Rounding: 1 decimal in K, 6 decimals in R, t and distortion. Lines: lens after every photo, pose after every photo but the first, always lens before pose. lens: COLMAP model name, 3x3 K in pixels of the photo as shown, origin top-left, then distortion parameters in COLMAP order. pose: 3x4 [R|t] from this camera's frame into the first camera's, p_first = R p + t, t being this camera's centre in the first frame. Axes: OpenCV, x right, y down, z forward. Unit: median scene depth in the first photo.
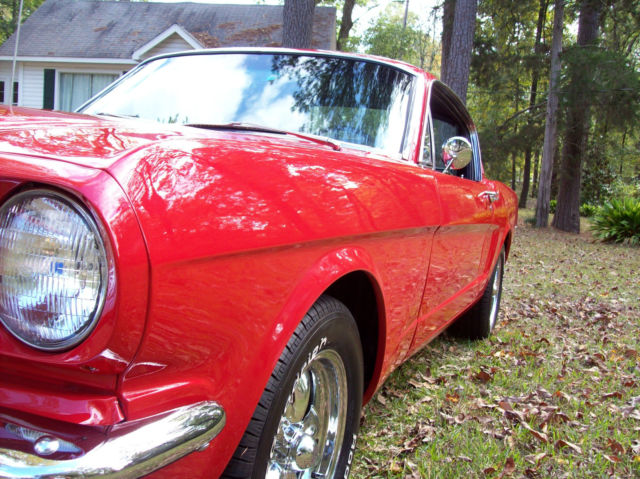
lens RADIAL K [[682.9, 0, 320.0], [0, 682.9, 239.5], [0, 0, 1]] dist [-0.182509, 0.189942]
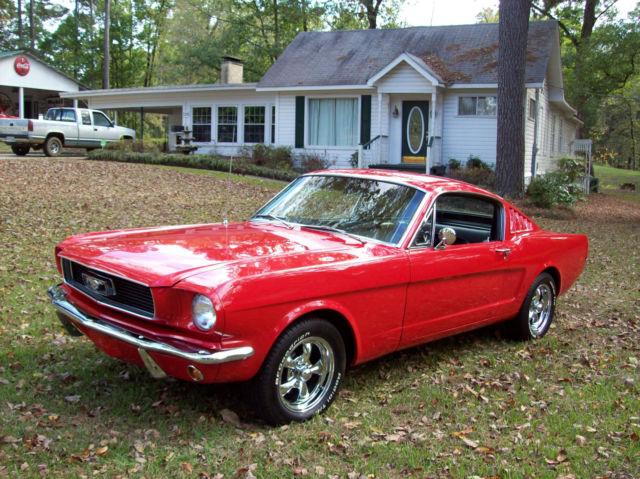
lens RADIAL K [[682.9, 0, 320.0], [0, 682.9, 239.5], [0, 0, 1]] dist [-0.182509, 0.189942]
pose [[0.928966, 0.003837, -0.370144, 0.065686], [-0.000716, 0.999963, 0.008567, -0.015995], [0.370163, -0.007694, 0.928935, -0.096203]]
